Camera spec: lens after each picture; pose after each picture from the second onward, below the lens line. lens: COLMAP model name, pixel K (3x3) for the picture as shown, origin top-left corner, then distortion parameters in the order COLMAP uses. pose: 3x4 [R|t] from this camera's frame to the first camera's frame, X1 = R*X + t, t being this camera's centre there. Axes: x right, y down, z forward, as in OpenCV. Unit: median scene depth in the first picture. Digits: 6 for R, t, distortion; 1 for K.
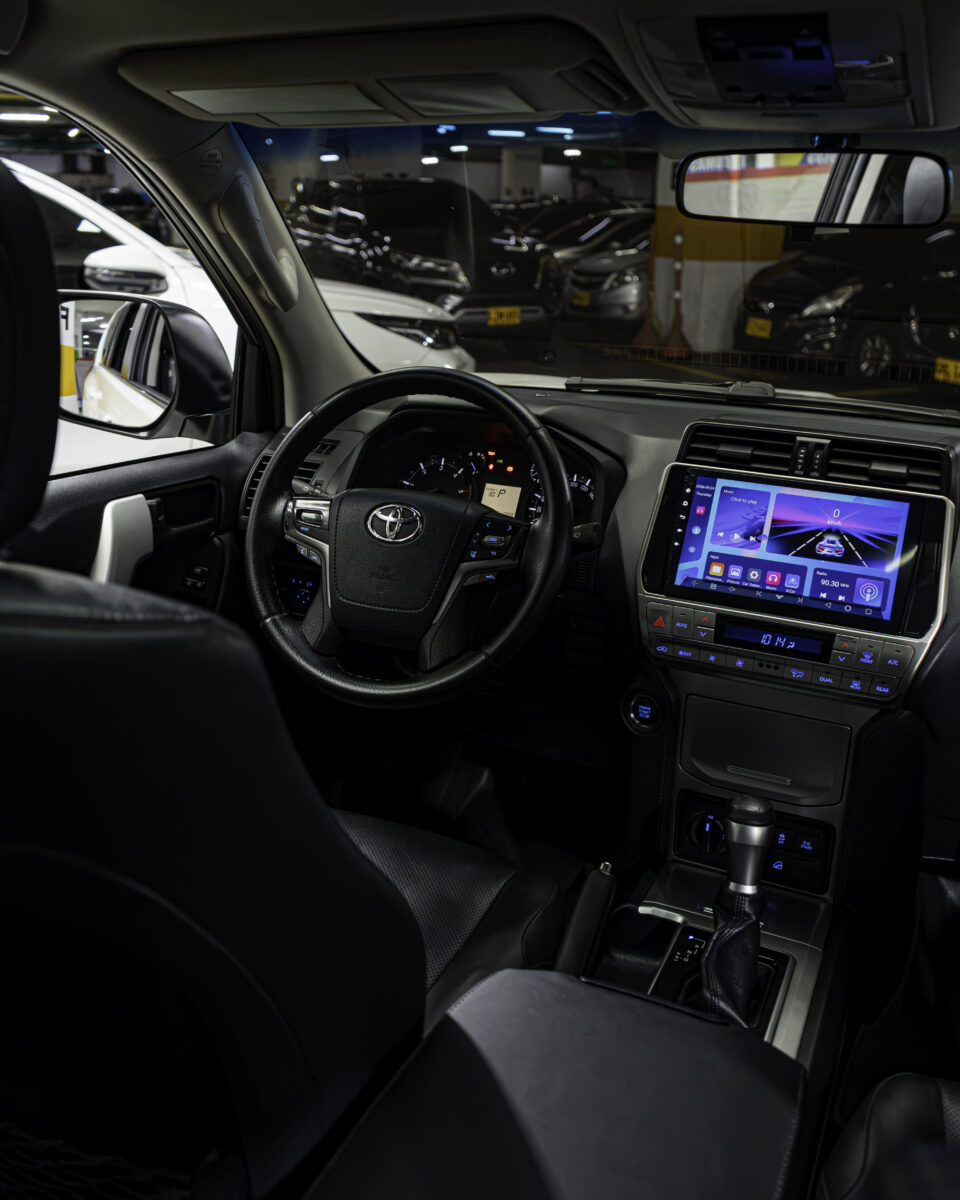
lens RADIAL K [[1163.6, 0, 440.4], [0, 1163.6, 533.7], [0, 0, 1]] dist [-0.014032, 0.000000]
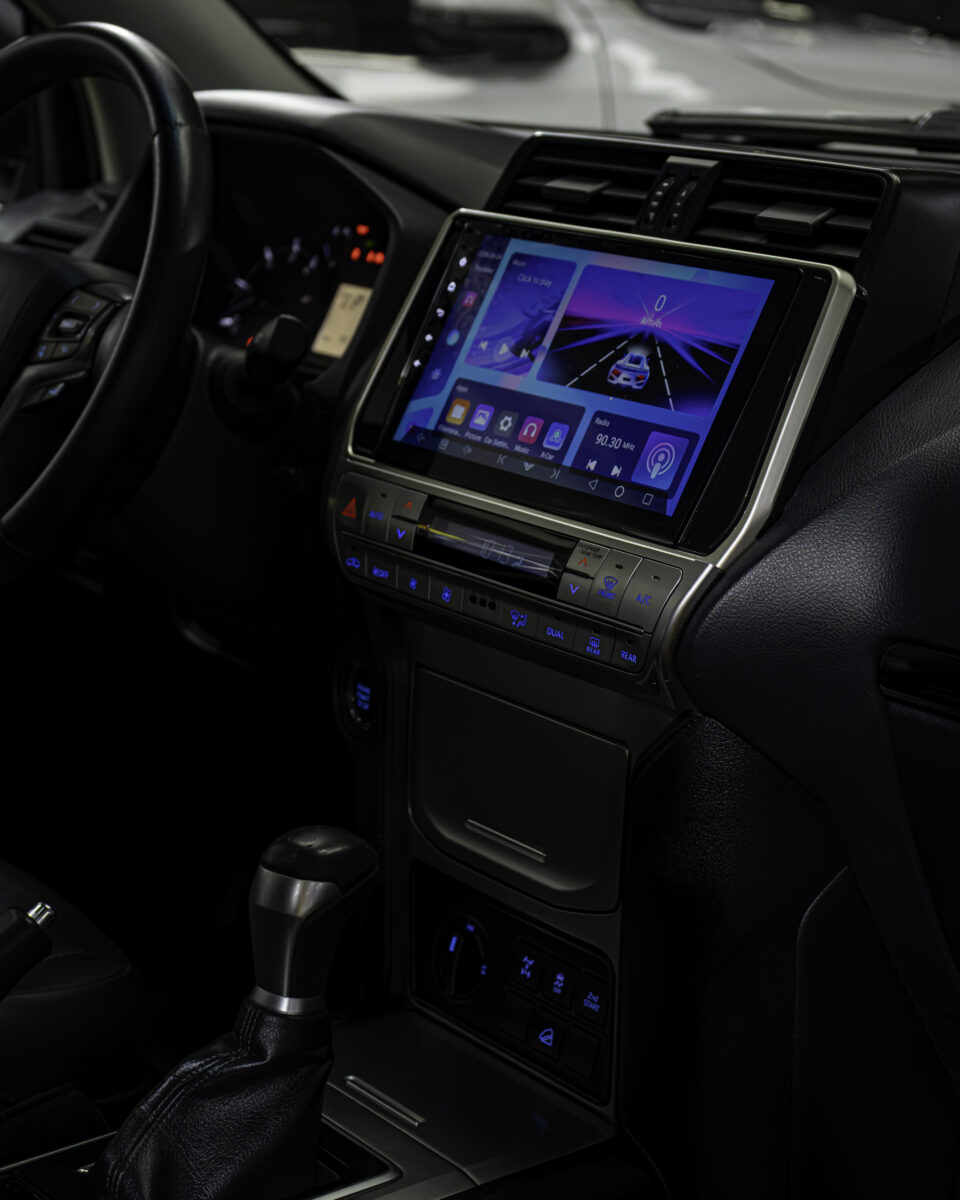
lens RADIAL K [[2327.7, 0, 471.1], [0, 2327.7, 598.6], [0, 0, 1]] dist [0.043940, 0.000000]
pose [[0.898935, 0.095733, -0.427494, 0.685753], [-0.101454, 0.994795, 0.009436, 0.101503], [0.426172, 0.034888, 0.903969, 0.099820]]
